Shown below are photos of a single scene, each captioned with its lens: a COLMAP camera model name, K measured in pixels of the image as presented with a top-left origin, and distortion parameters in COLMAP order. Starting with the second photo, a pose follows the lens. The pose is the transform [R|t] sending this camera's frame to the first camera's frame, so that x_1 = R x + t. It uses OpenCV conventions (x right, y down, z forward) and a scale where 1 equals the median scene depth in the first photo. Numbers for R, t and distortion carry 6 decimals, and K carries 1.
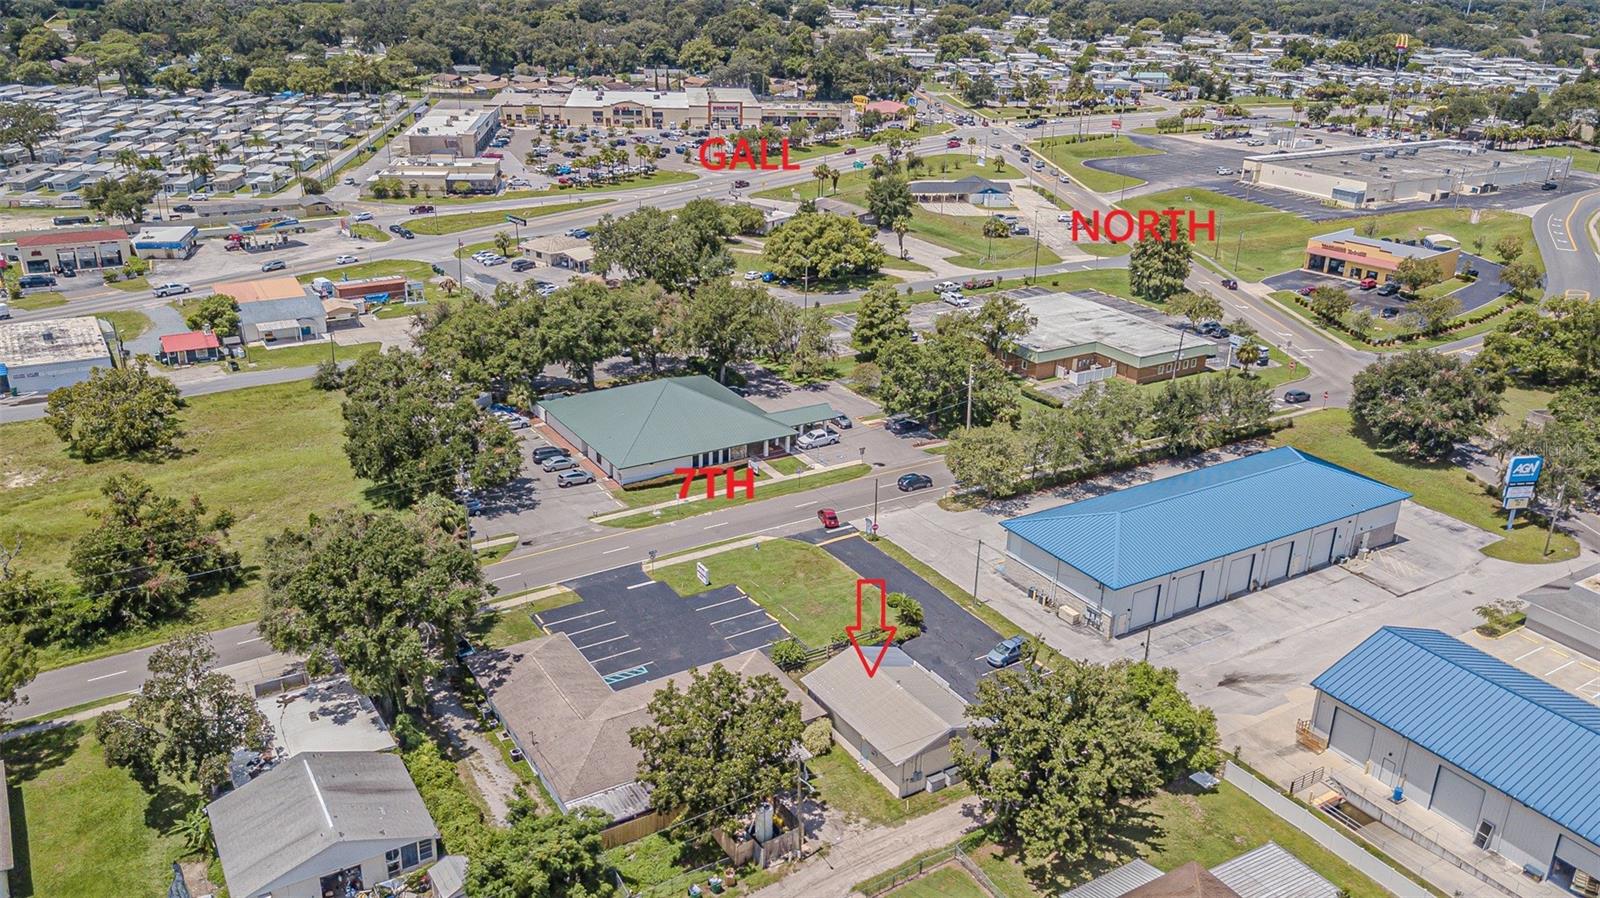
lens RADIAL K [[1250.4, 0, 800.0], [0, 1250.4, 449.0], [0, 0, 1]] dist [0.088508, -0.129667]
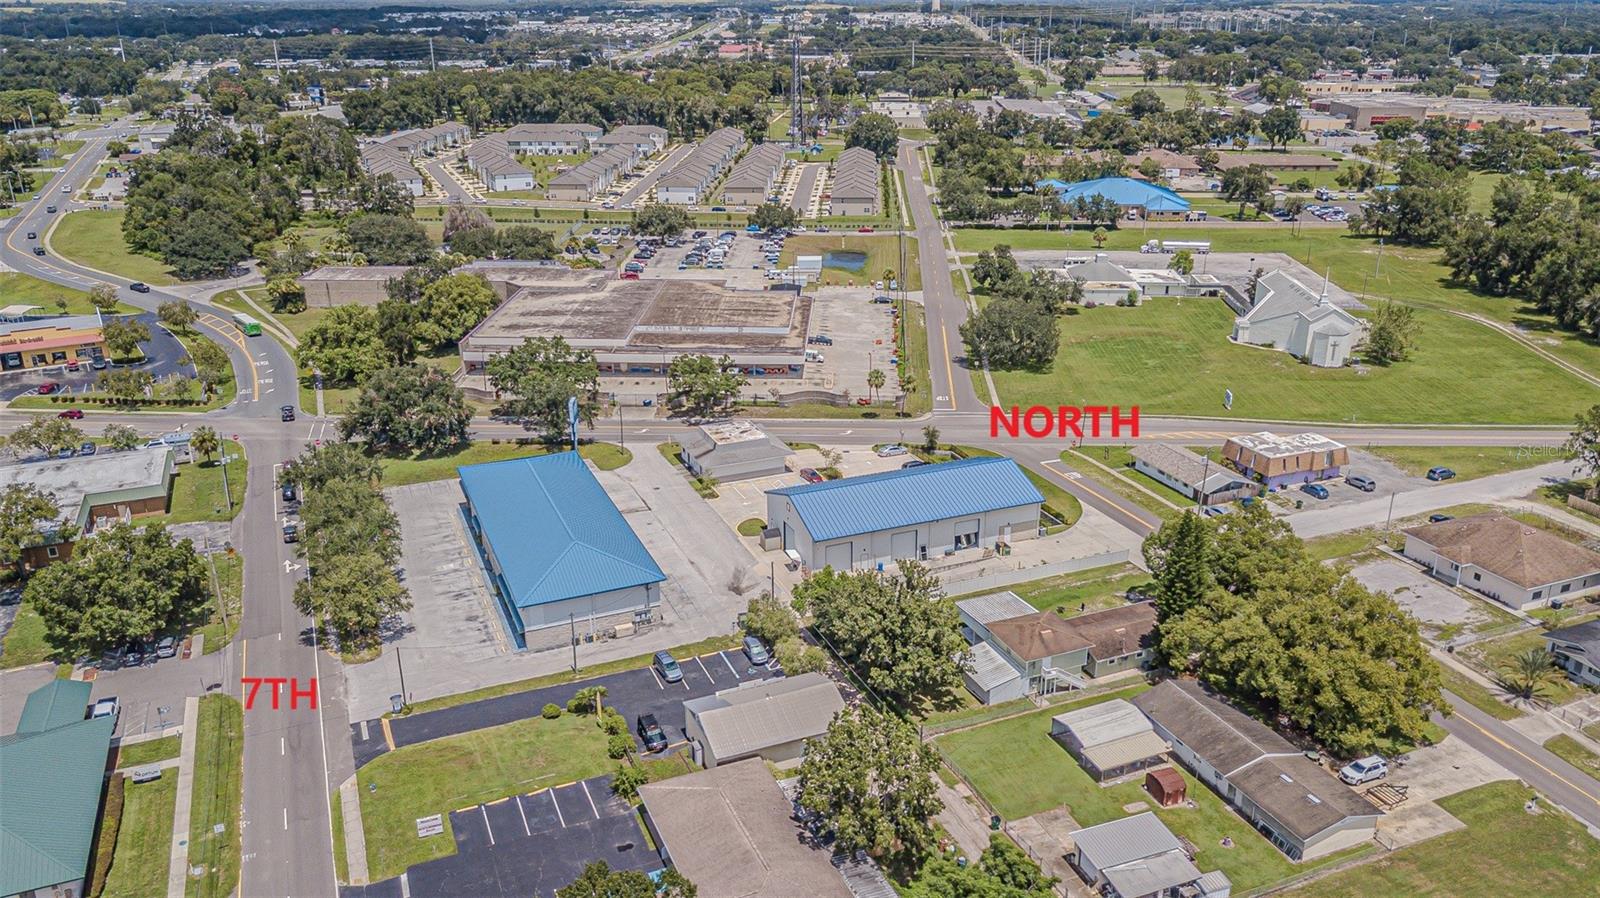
lens RADIAL K [[1240.7, 0, 831.7], [0, 1240.7, 448.7], [0, 0, 1]] dist [0.040829, -0.088029]
pose [[0.137117, -0.368672, 0.919391, -0.596540], [0.372081, 0.879358, 0.297128, -0.225270], [-0.918017, 0.301347, 0.257750, 0.388230]]
